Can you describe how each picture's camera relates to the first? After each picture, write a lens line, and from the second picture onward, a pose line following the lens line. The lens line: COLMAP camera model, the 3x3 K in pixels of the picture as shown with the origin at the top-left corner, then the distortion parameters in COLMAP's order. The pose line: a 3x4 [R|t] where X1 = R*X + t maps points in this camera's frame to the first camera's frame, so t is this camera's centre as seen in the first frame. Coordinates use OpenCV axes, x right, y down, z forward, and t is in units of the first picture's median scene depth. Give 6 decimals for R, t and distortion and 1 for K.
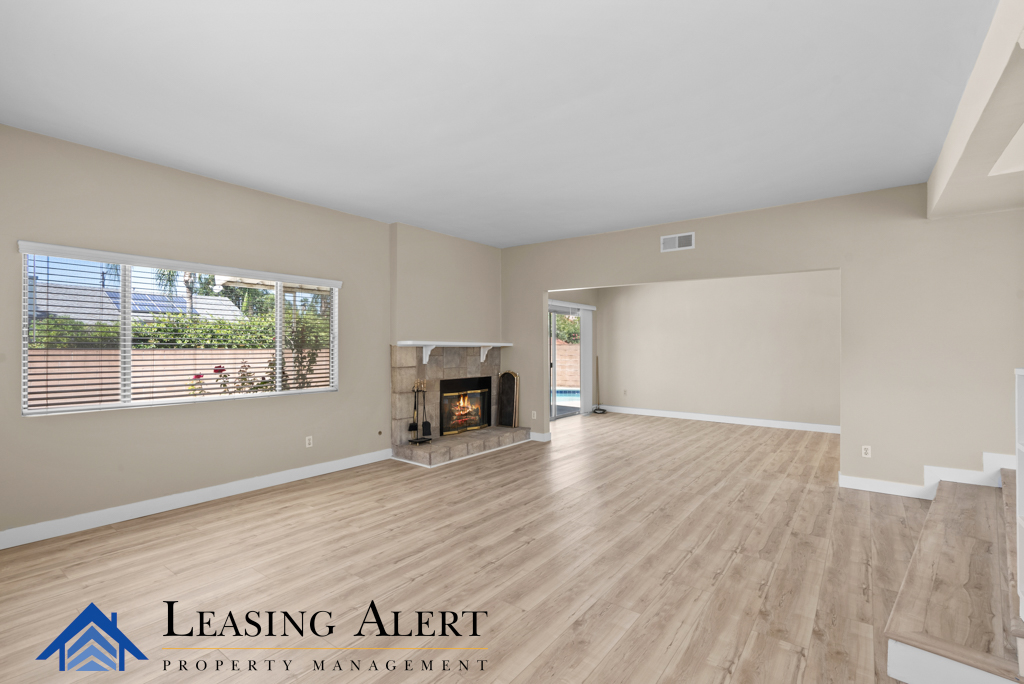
lens RADIAL K [[470.9, 0, 513.2], [0, 470.9, 351.3], [0, 0, 1]] dist [-0.010693, 0.000362]
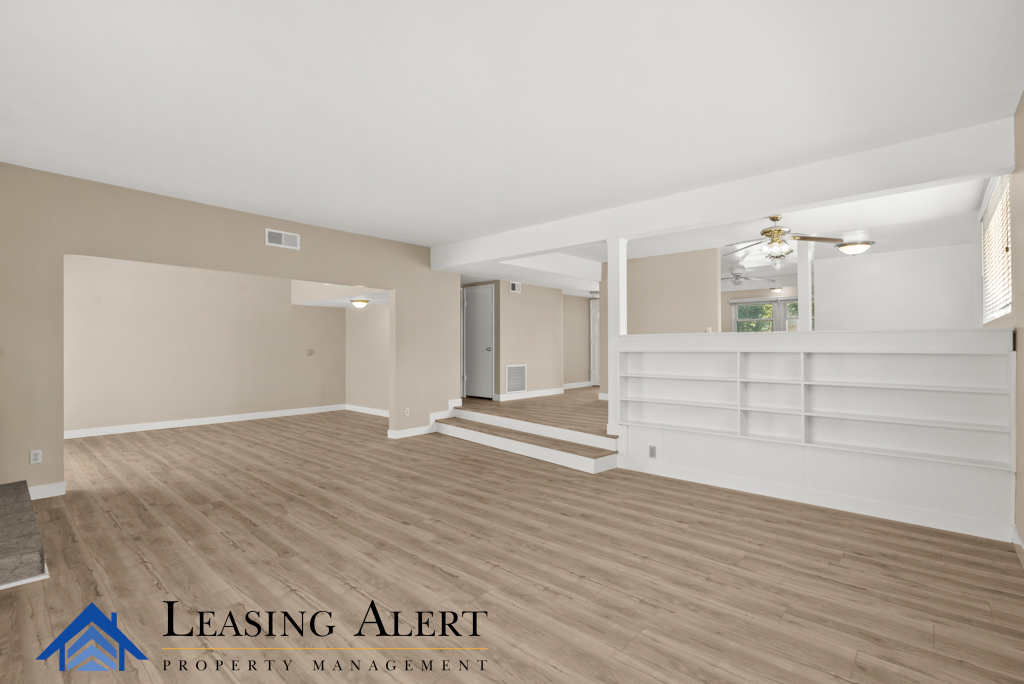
lens RADIAL K [[470.9, 0, 512.9], [0, 470.9, 340.4], [0, 0, 1]] dist [-0.010693, 0.000362]
pose [[0.080001, 0.009576, 0.996749, -0.723414], [0.011424, 0.999879, -0.010523, 0.001186], [-0.996729, 0.012229, 0.079882, 0.507491]]
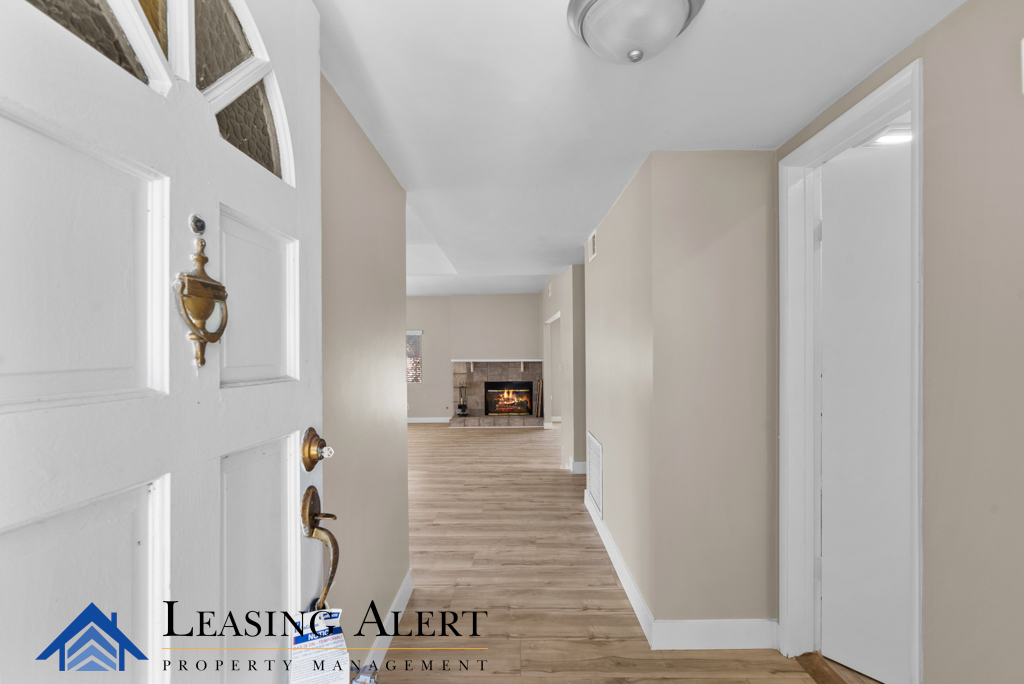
lens RADIAL K [[470.9, 0, 511.3], [0, 470.9, 344.7], [0, 0, 1]] dist [-0.010693, 0.000362]
pose [[0.597717, -0.016124, -0.801545, 1.673791], [0.011489, 0.999867, -0.011546, -0.069019], [0.801625, -0.002308, 0.597823, 0.079992]]
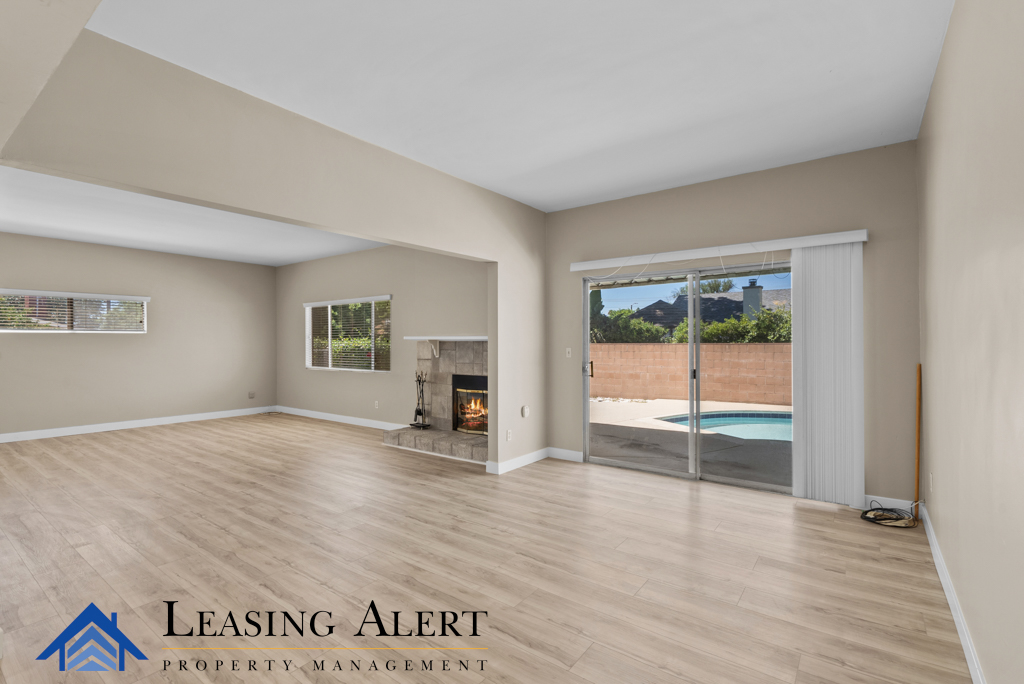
lens RADIAL K [[470.9, 0, 512.9], [0, 470.9, 344.2], [0, 0, 1]] dist [-0.010693, 0.000362]
pose [[0.014141, 0.000391, -0.999900, 1.134696], [-0.004094, 0.999992, 0.000334, -0.006238], [0.999892, 0.004089, 0.014143, 1.473846]]
